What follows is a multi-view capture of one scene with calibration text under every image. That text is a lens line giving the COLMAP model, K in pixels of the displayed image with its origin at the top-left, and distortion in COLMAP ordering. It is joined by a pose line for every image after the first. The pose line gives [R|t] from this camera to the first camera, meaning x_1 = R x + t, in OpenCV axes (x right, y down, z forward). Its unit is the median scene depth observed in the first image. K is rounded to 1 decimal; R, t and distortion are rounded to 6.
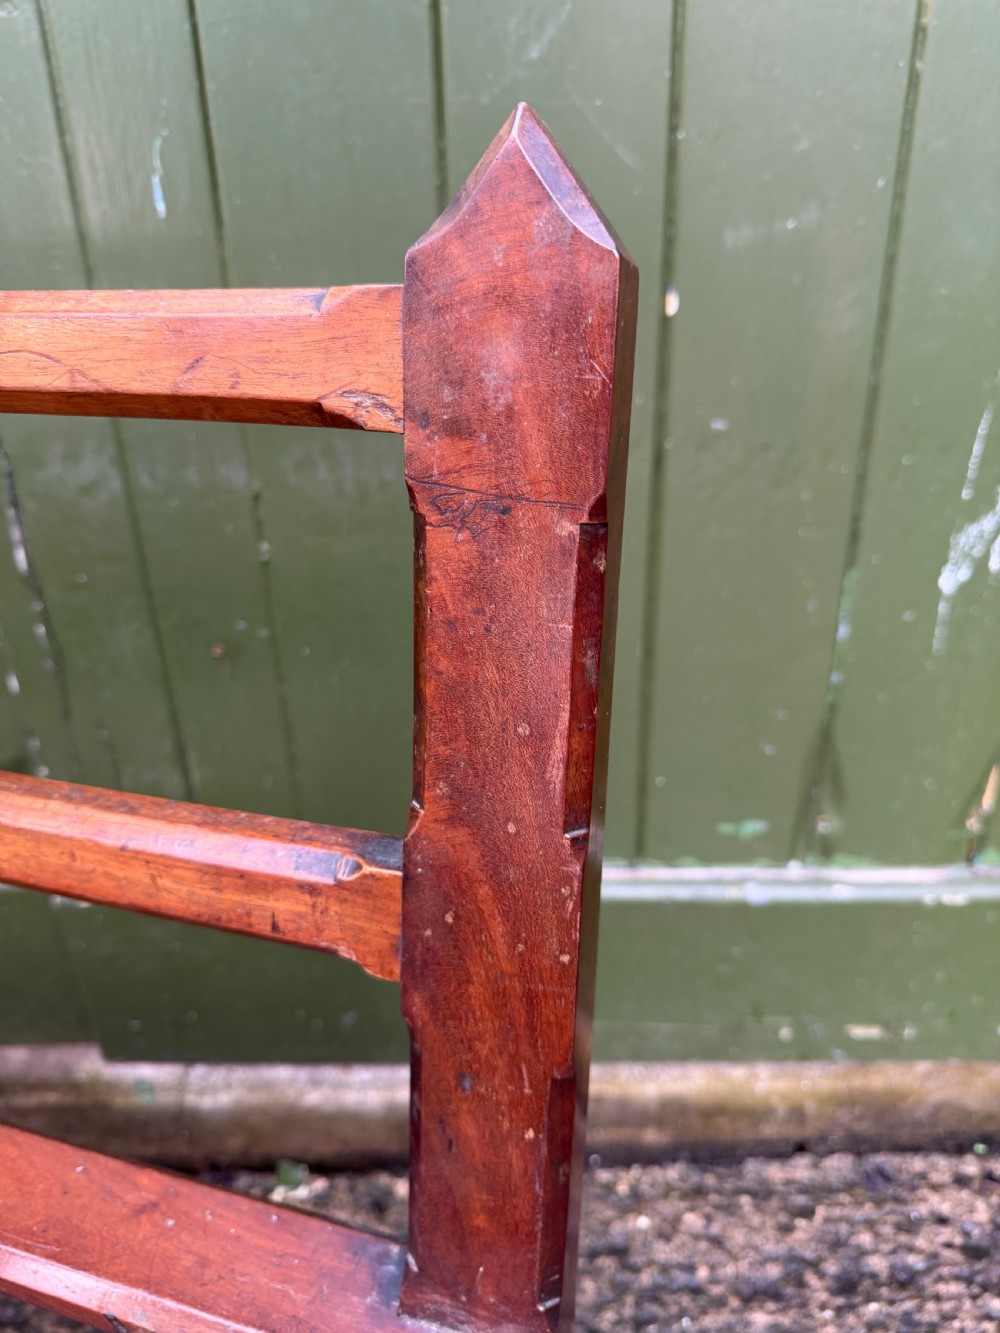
lens RADIAL K [[984.5, 0, 515.3], [0, 984.5, 650.7], [0, 0, 1]] dist [-0.015312, -0.010044]
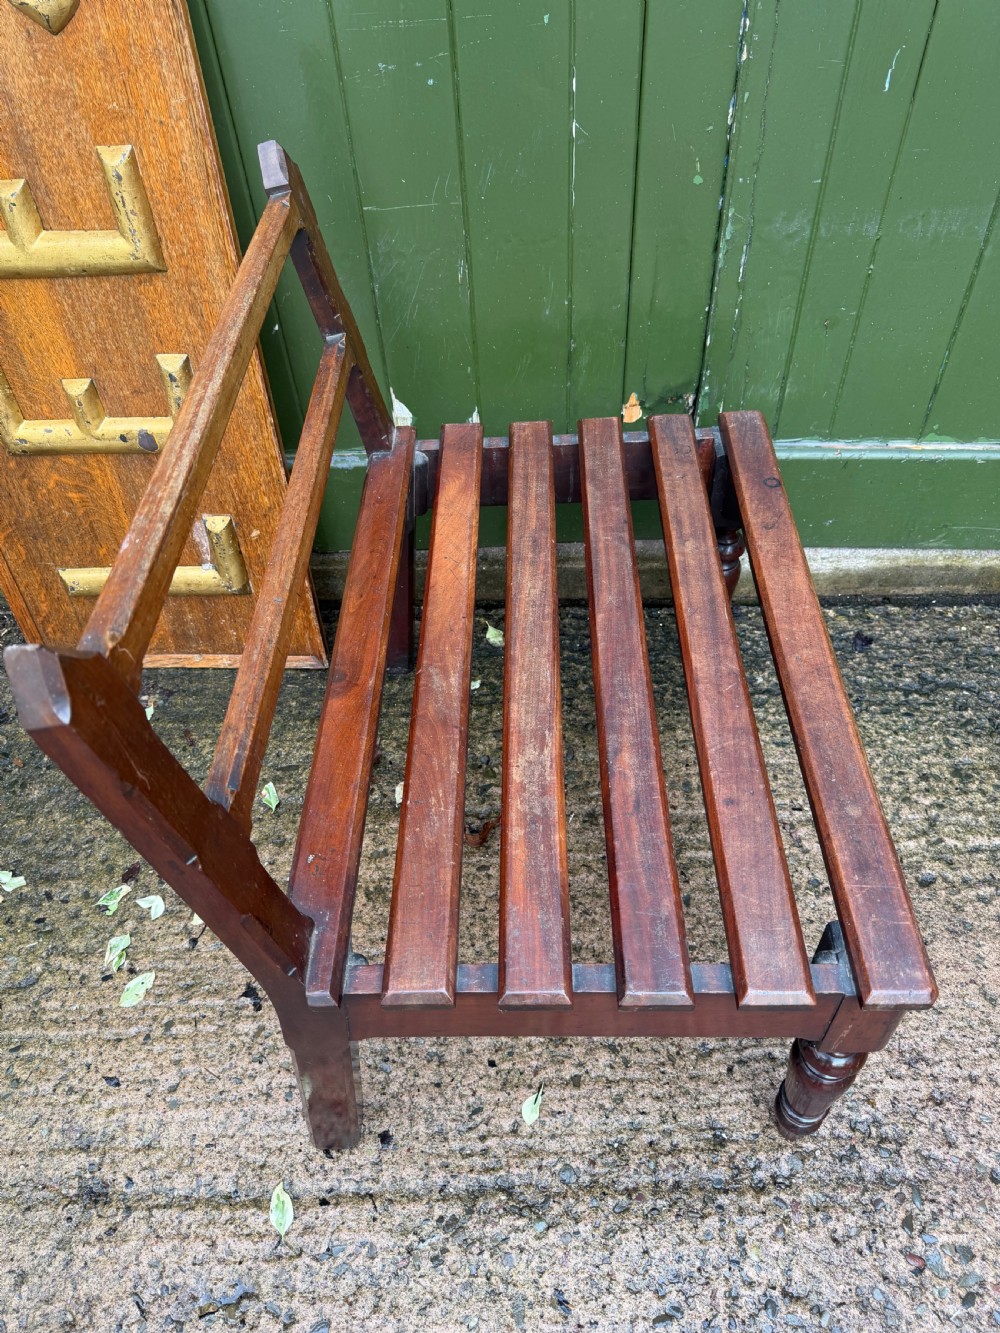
lens RADIAL K [[961.0, 0, 498.5], [0, 961.0, 668.1], [0, 0, 1]] dist [0.003195, -0.009318]
pose [[0.998165, 0.023184, -0.055934, -0.713811], [0.000347, 0.921587, 0.388172, -0.093725], [0.060547, -0.387480, 0.919888, -0.888500]]
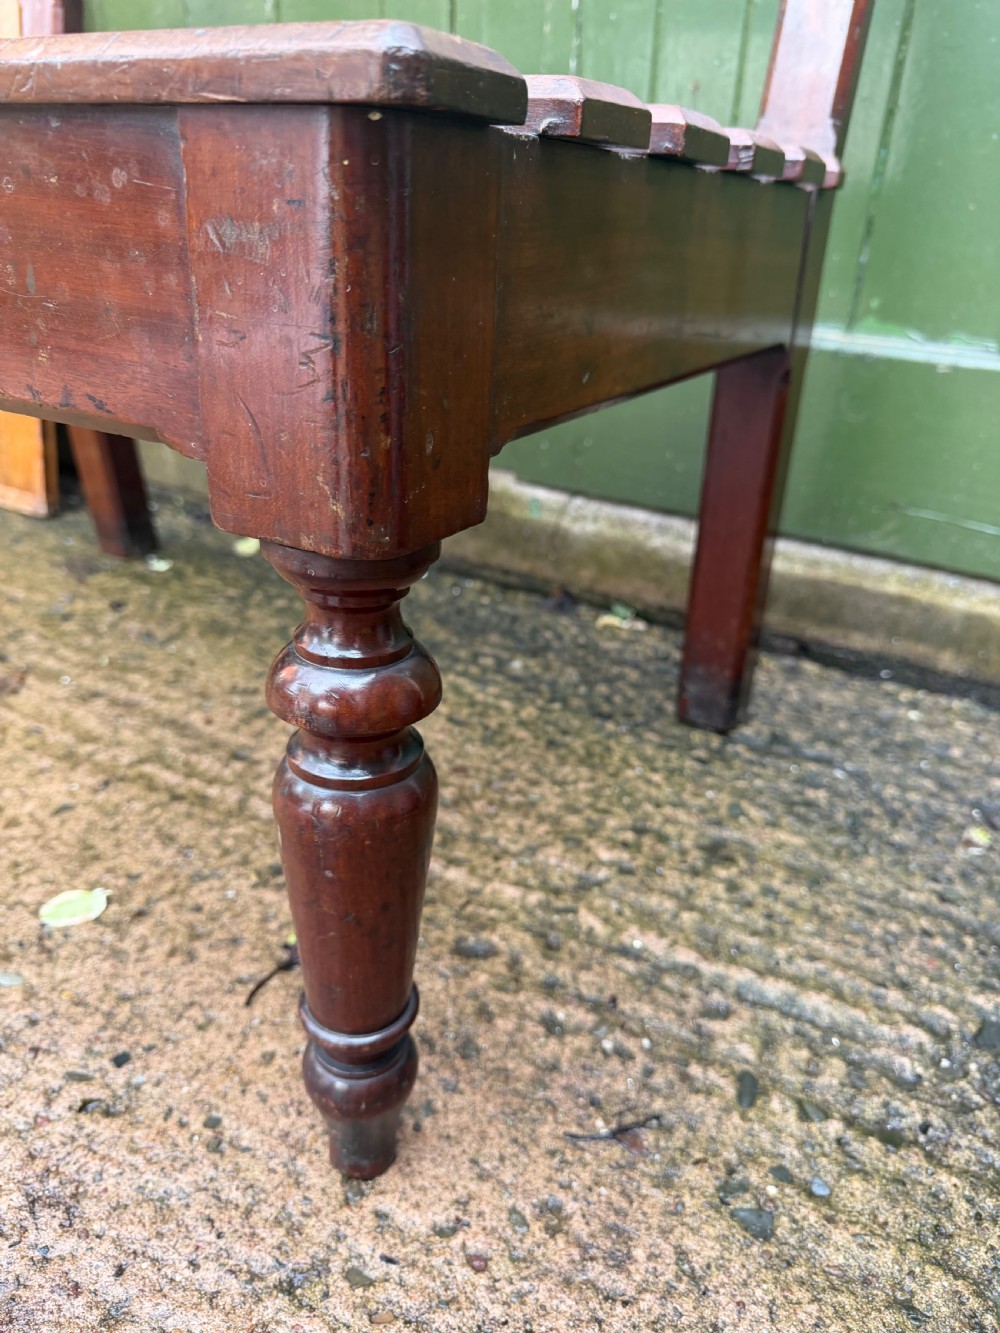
lens RADIAL K [[984.5, 0, 492.0], [0, 984.5, 665.0], [0, 0, 1]] dist [-0.015312, -0.010044]
pose [[0.856626, 0.273741, -0.437331, 0.196570], [-0.270181, 0.960132, 0.071760, 0.598513], [0.439539, 0.056687, 0.896433, -0.167410]]
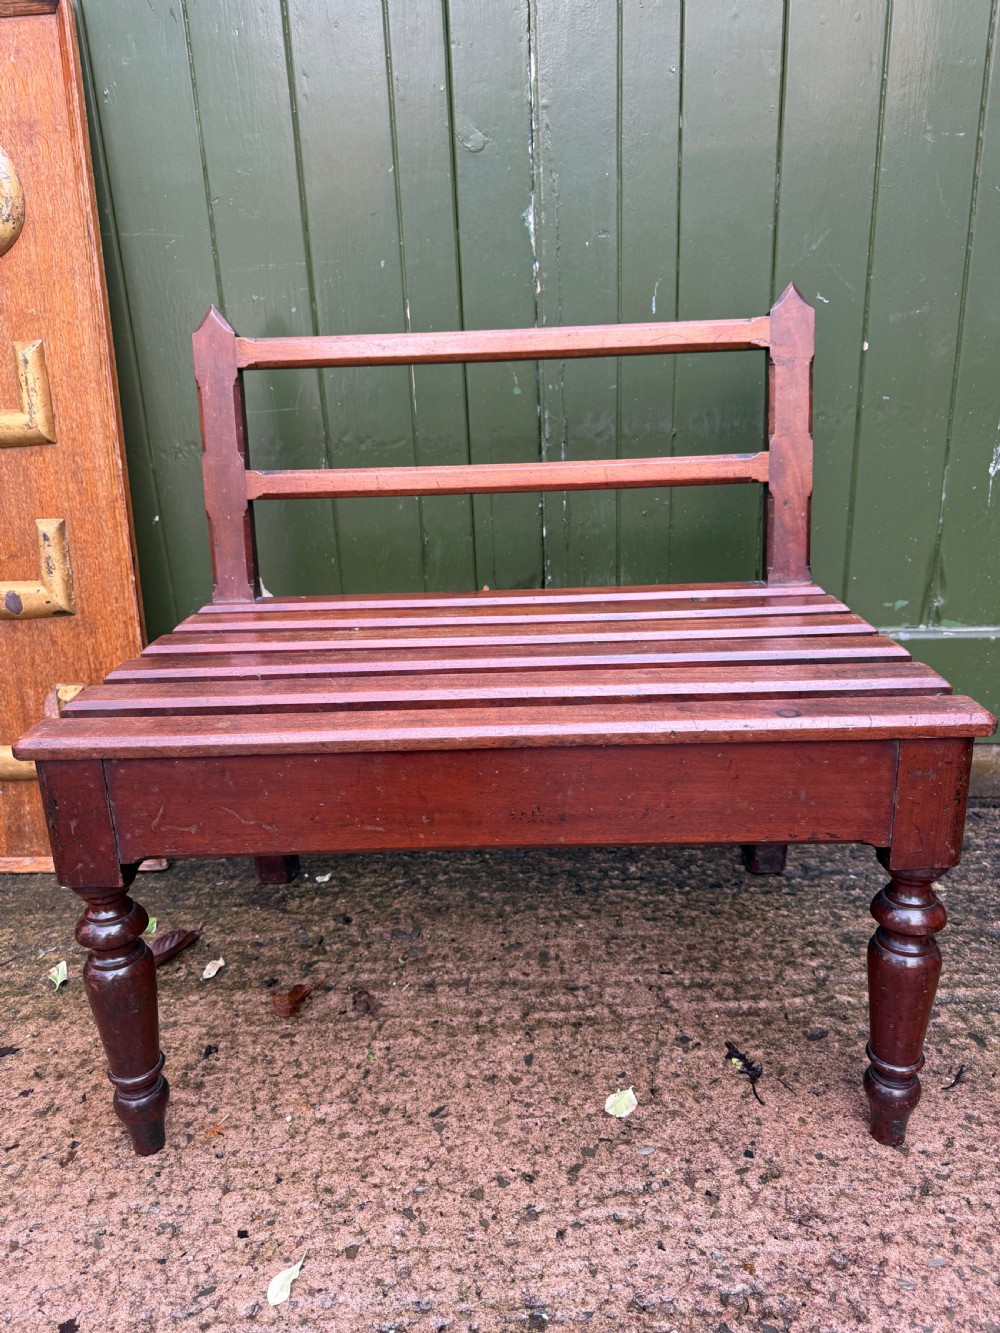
lens RADIAL K [[961.0, 0, 503.0], [0, 961.0, 657.8], [0, 0, 1]] dist [0.003195, -0.009318]
pose [[0.998766, -0.004080, -0.049503, -0.446810], [-0.002398, 0.991496, -0.130115, 0.515820], [0.049613, 0.130073, 0.990262, -0.917699]]
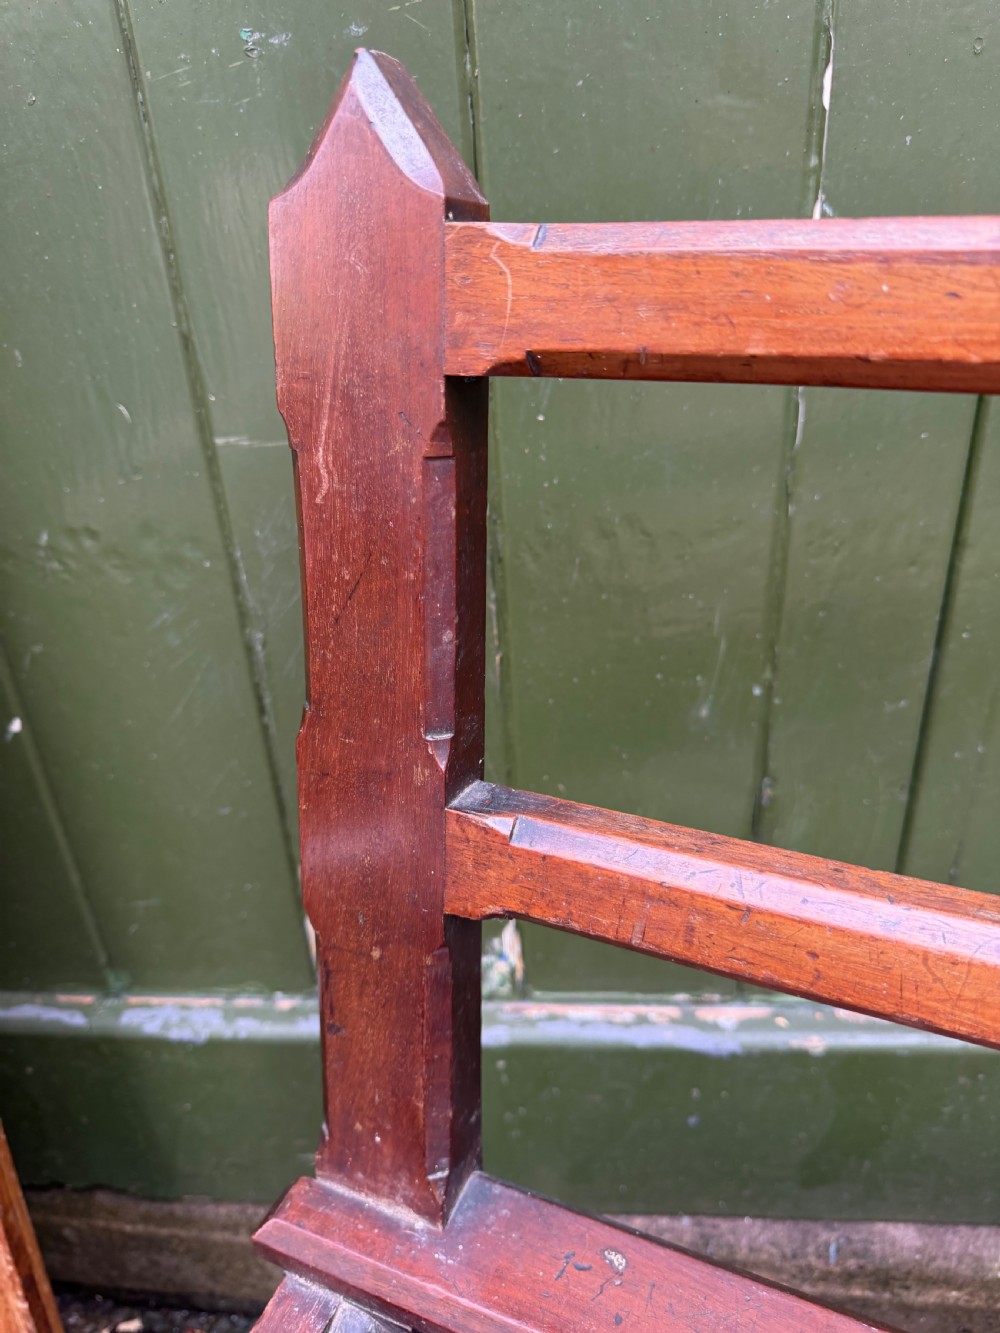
lens RADIAL K [[984.5, 0, 492.9], [0, 984.5, 651.8], [0, 0, 1]] dist [-0.015312, -0.010044]
pose [[0.990548, 0.030572, -0.133713, -0.789231], [-0.023565, 0.998280, 0.053673, -0.086015], [0.135124, -0.050014, 0.989566, 0.228554]]
